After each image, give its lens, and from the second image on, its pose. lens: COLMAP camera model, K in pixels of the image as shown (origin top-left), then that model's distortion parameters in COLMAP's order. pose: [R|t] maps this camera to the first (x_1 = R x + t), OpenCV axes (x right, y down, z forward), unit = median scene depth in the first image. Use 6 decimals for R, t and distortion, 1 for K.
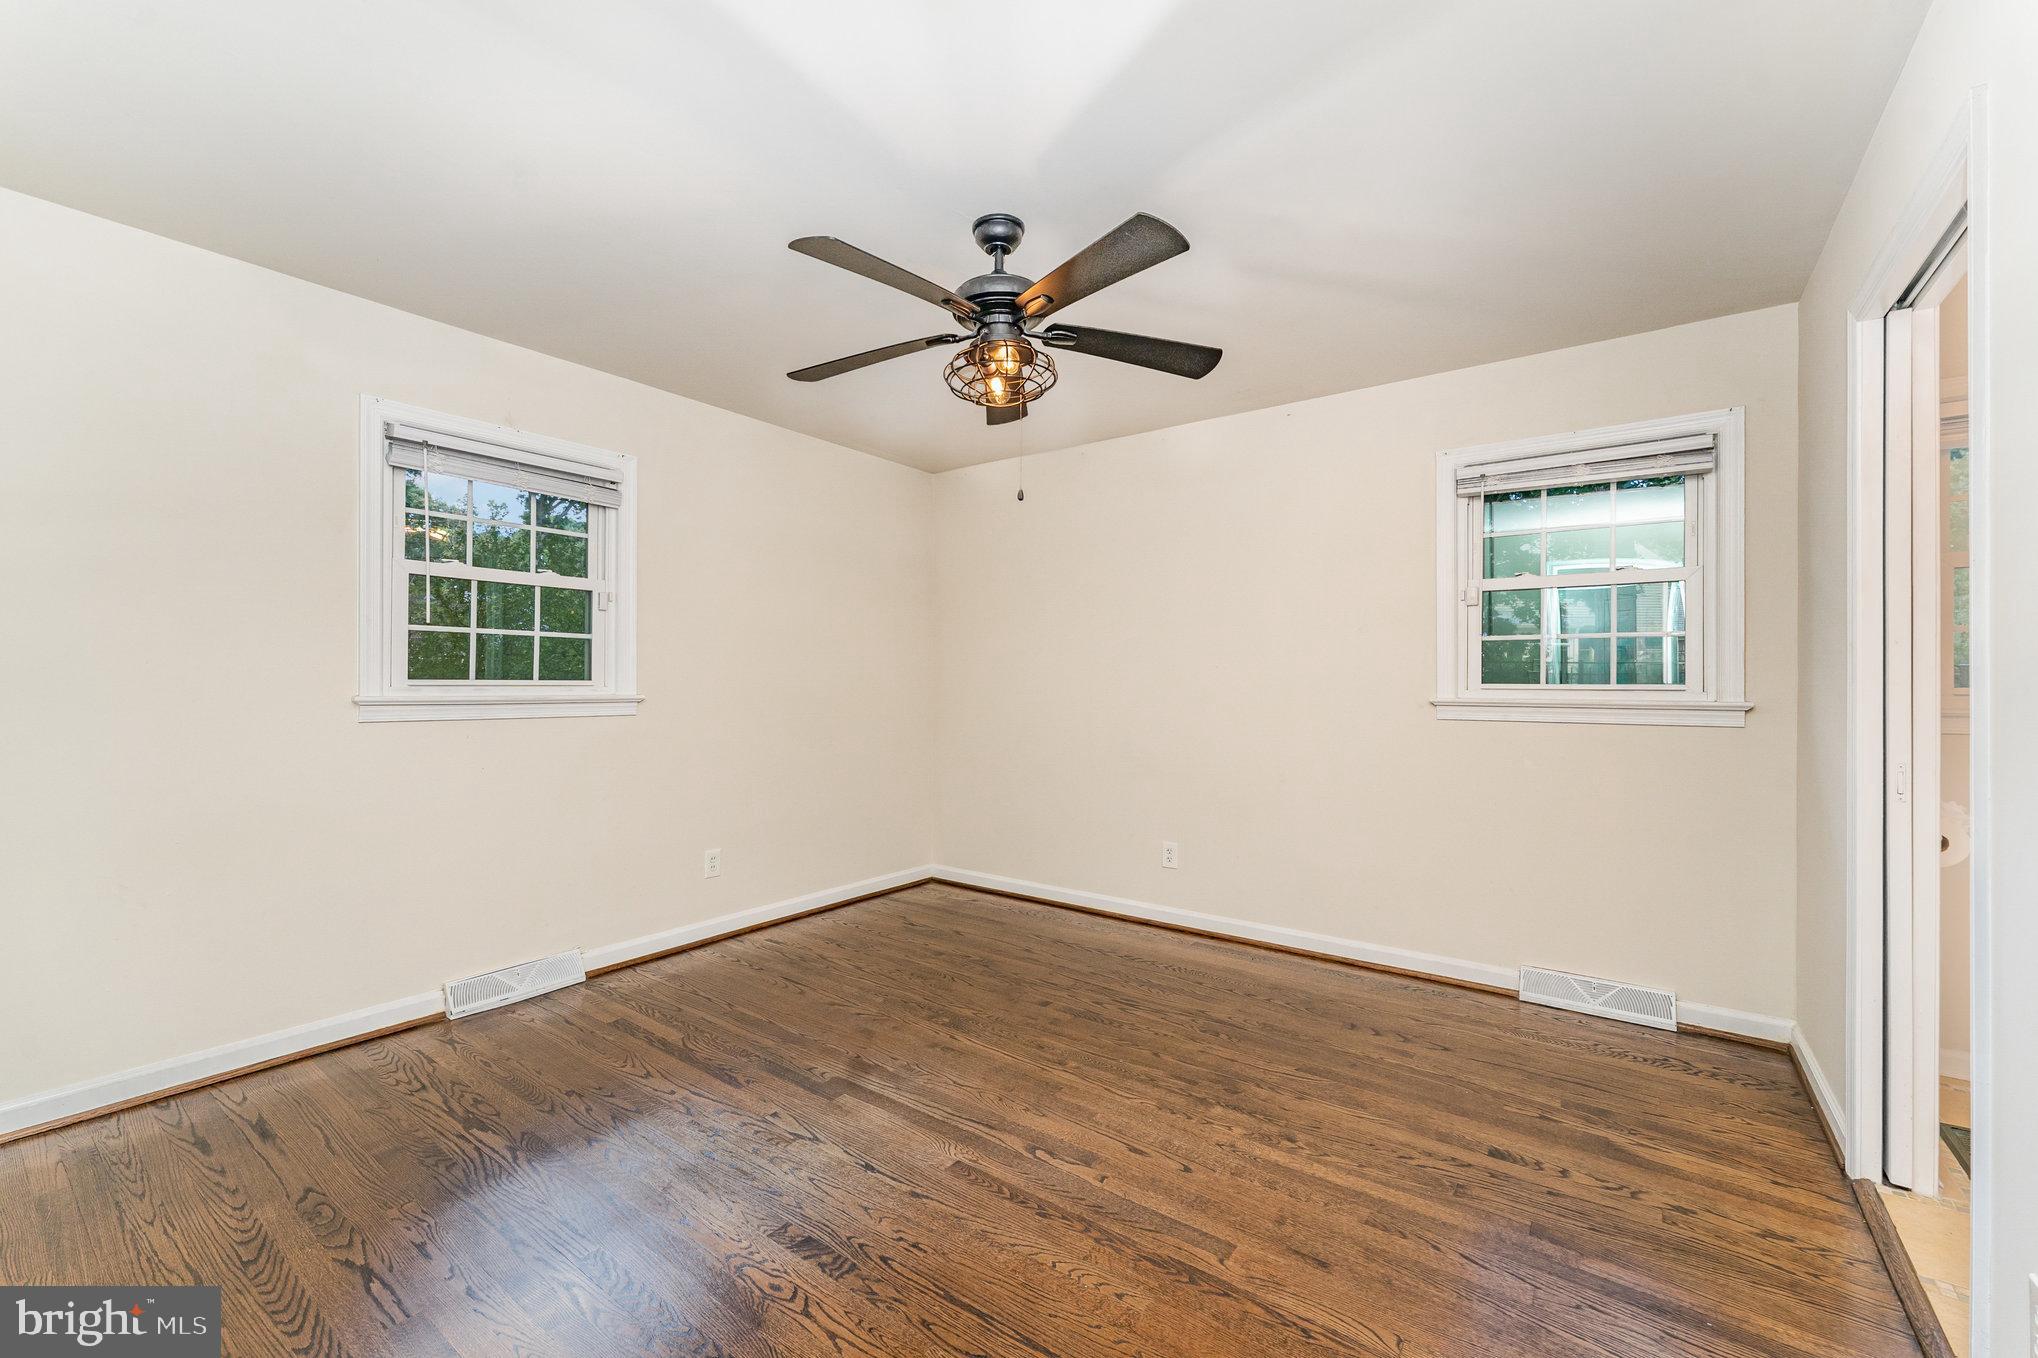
lens RADIAL K [[809.2, 0, 1020.6], [0, 809.2, 689.6], [0, 0, 1]] dist [0.000288, -0.000027]
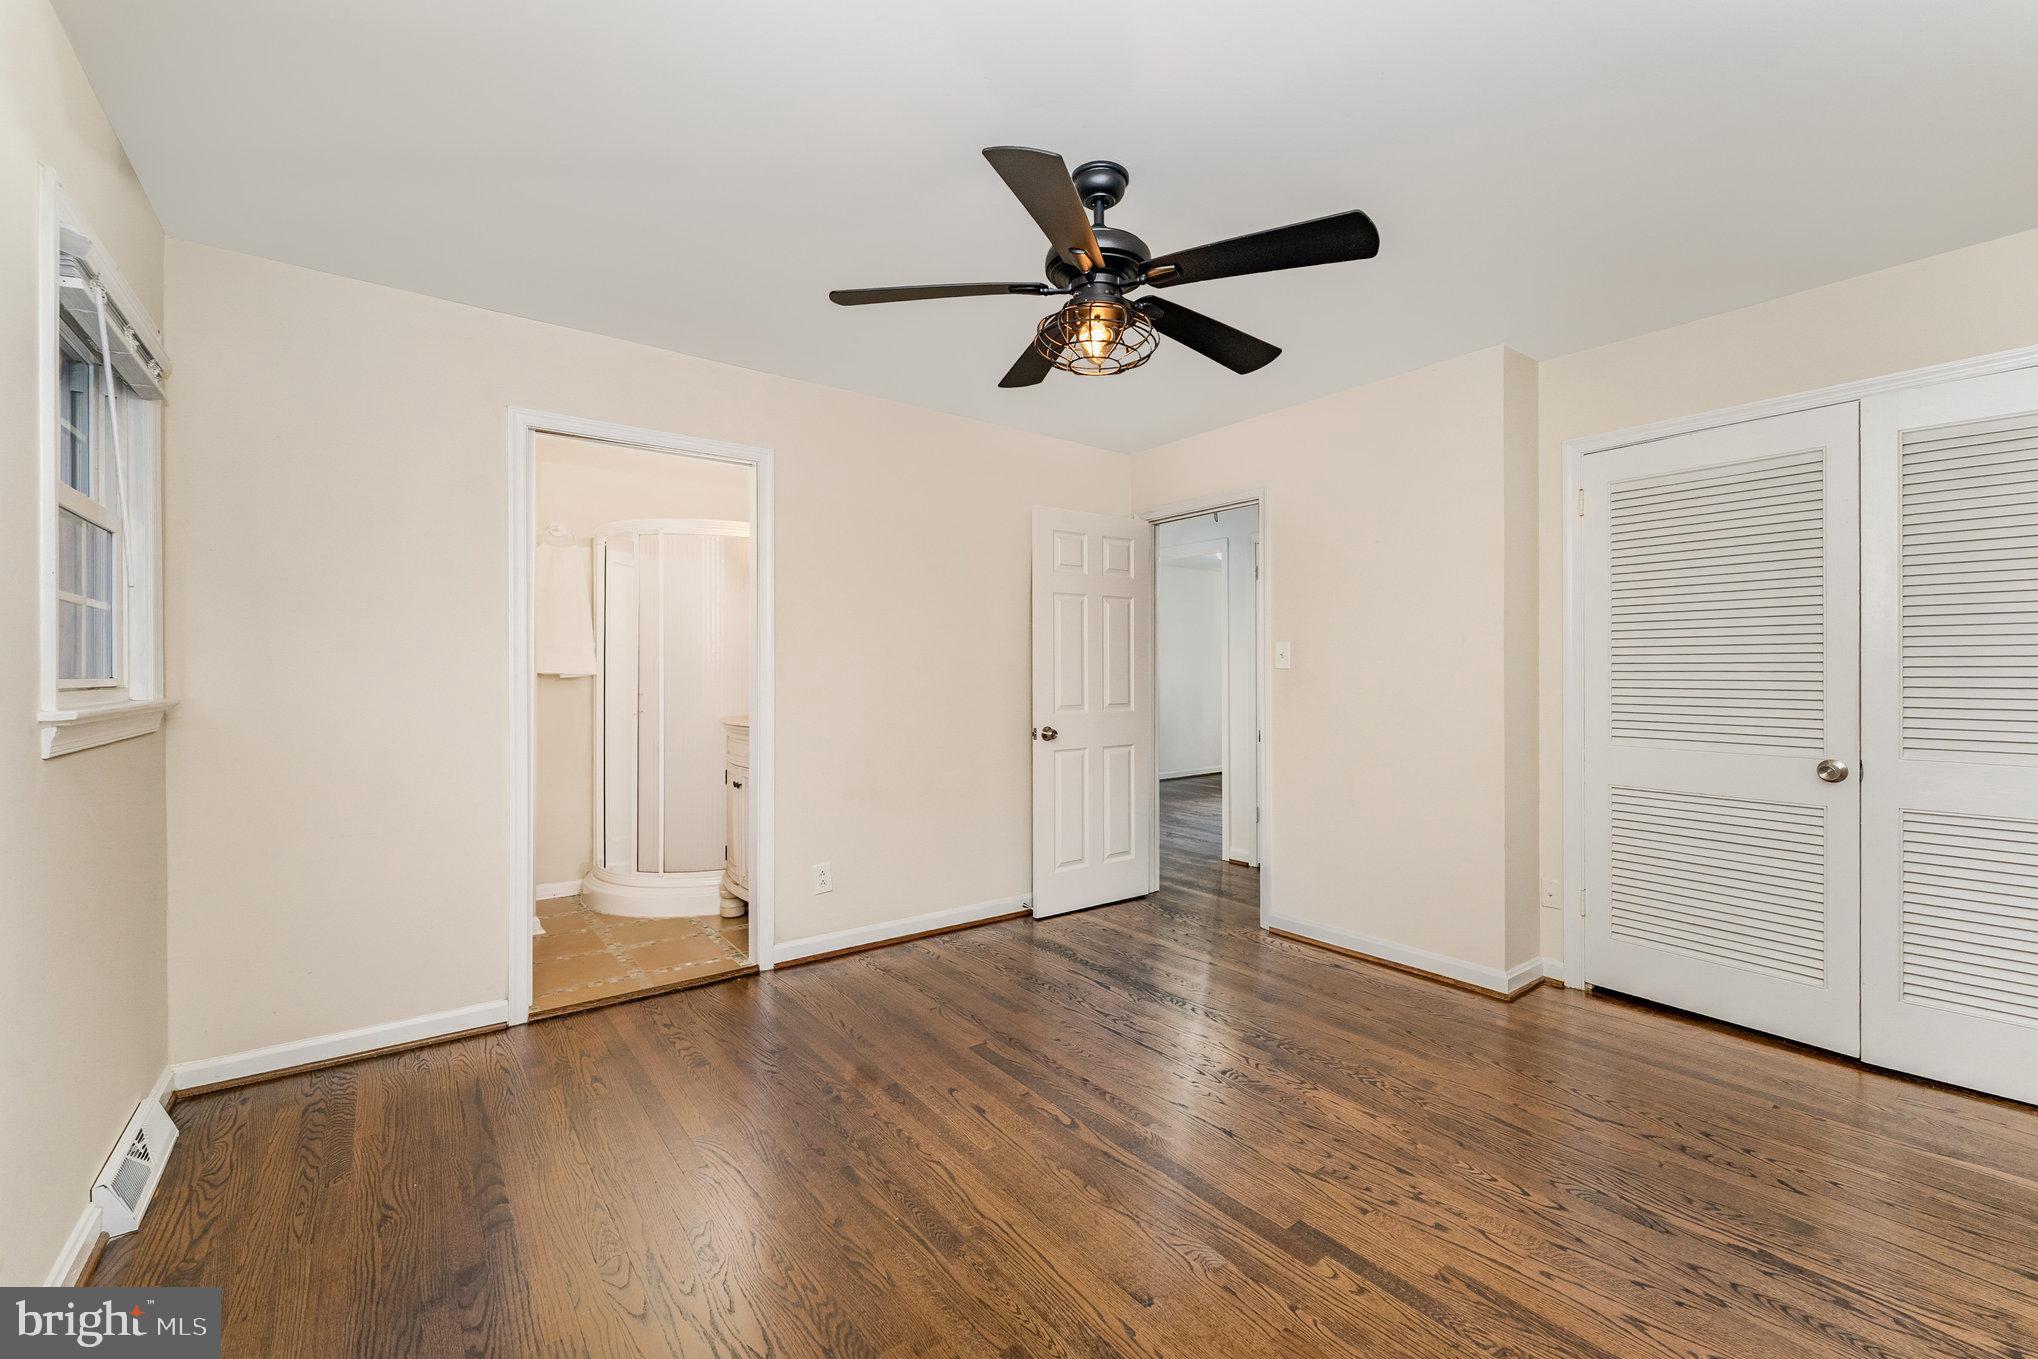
lens RADIAL K [[840.1, 0, 1038.1], [0, 840.1, 671.5], [0, 0, 1]] dist [0.001255, 0.000118]
pose [[-0.966481, -0.005512, 0.256681, -0.159131], [-0.004048, 0.999972, 0.006235, -0.017772], [-0.256708, 0.004987, -0.966476, 1.501558]]
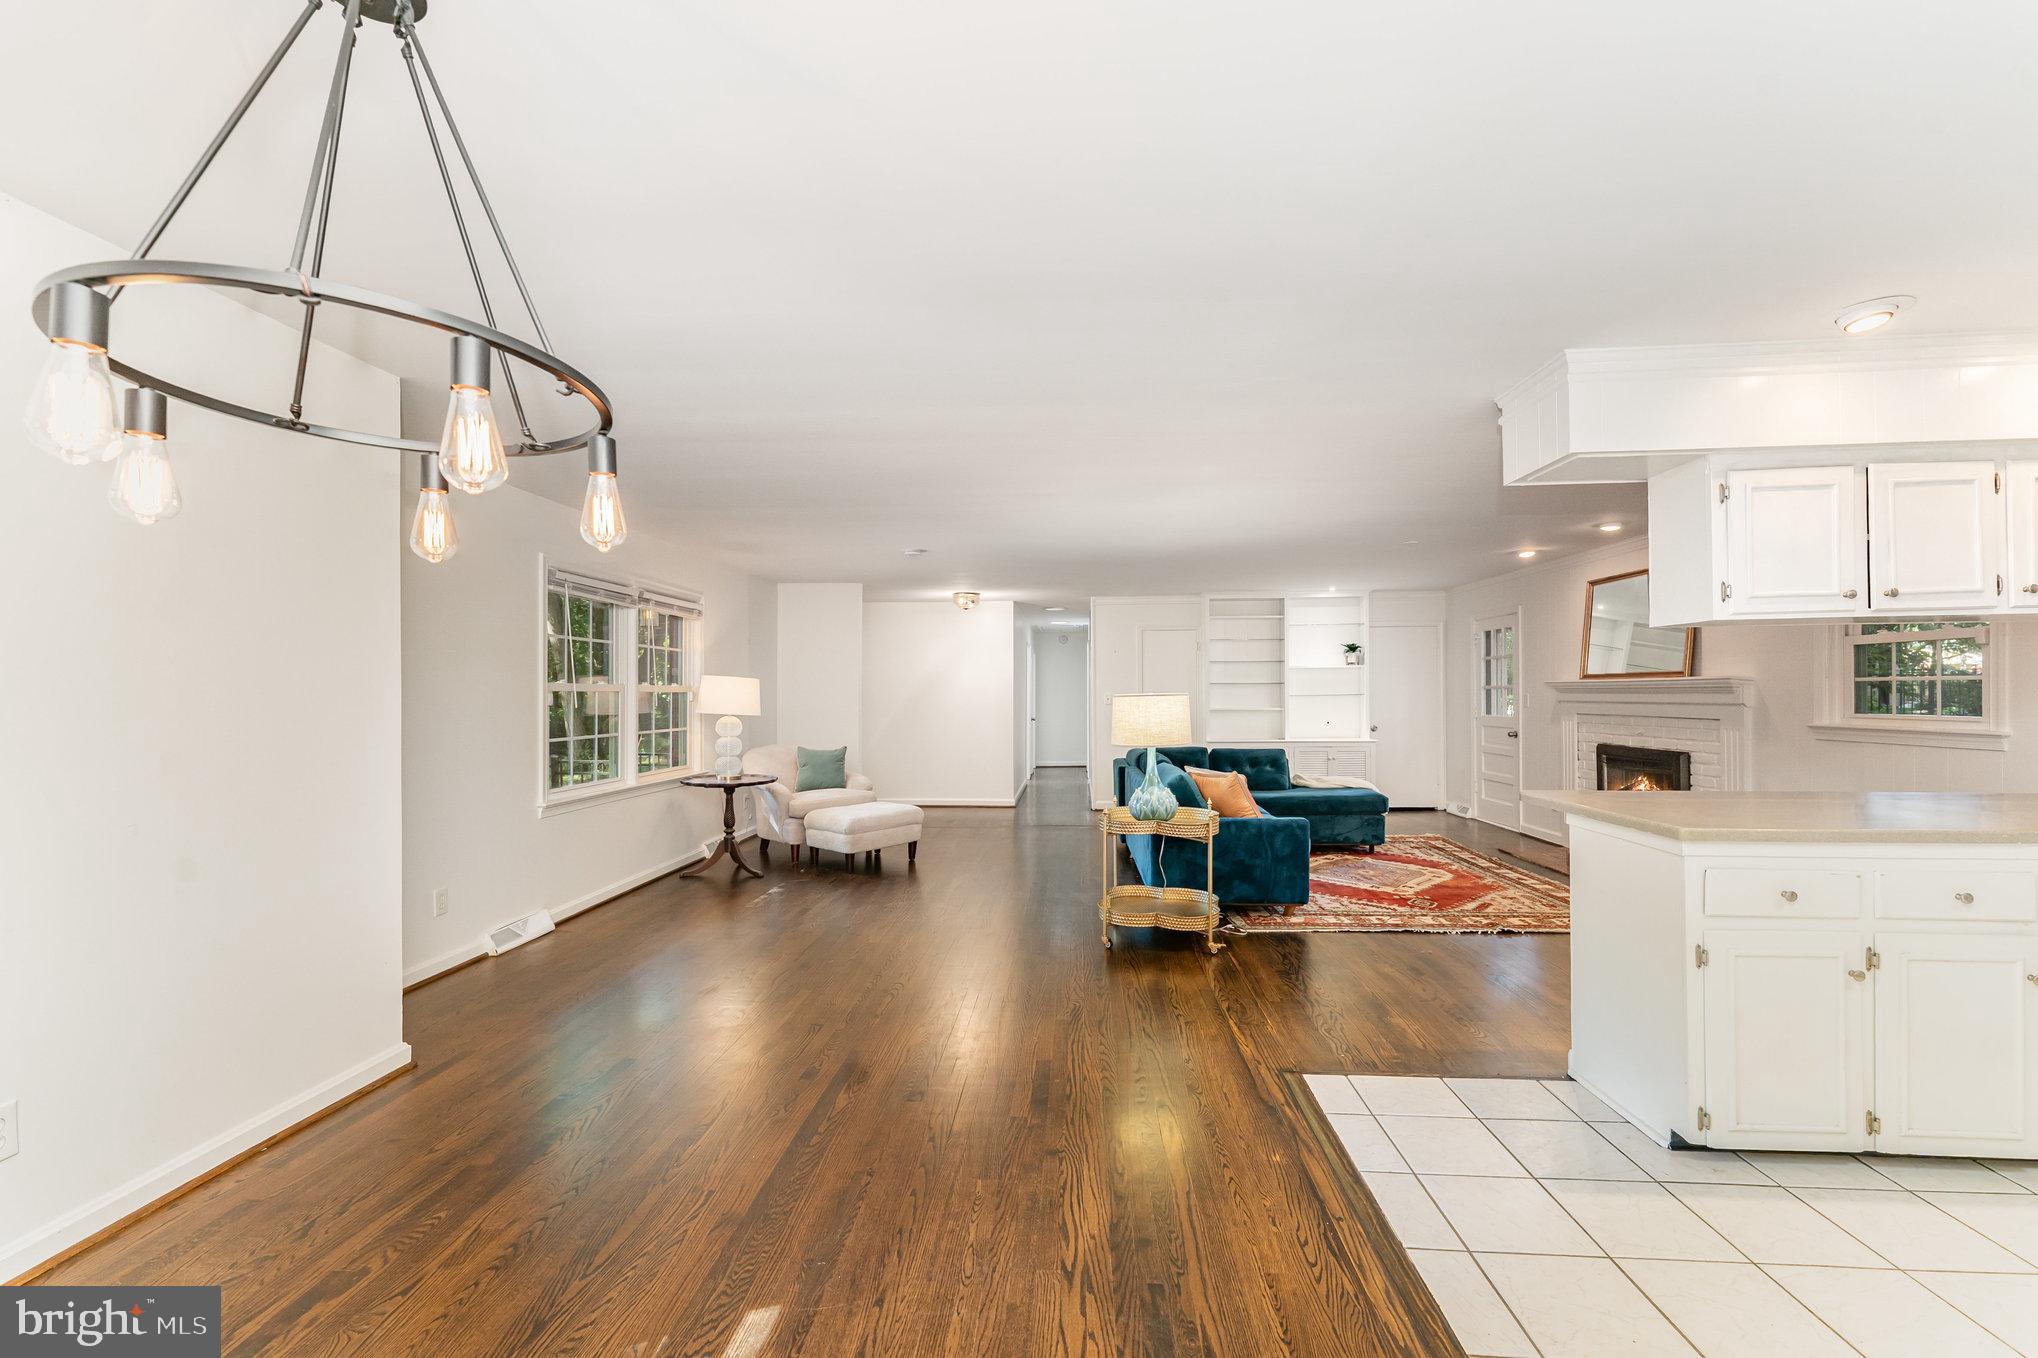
lens RADIAL K [[820.8, 0, 1023.2], [0, 820.8, 687.6], [0, 0, 1]] dist [0.001762, 0.000189]
pose [[-0.837036, 0.001241, -0.547147, 1.409868], [0.007144, 0.999937, -0.008661, -0.060984], [0.547102, -0.011158, -0.836992, 1.440163]]
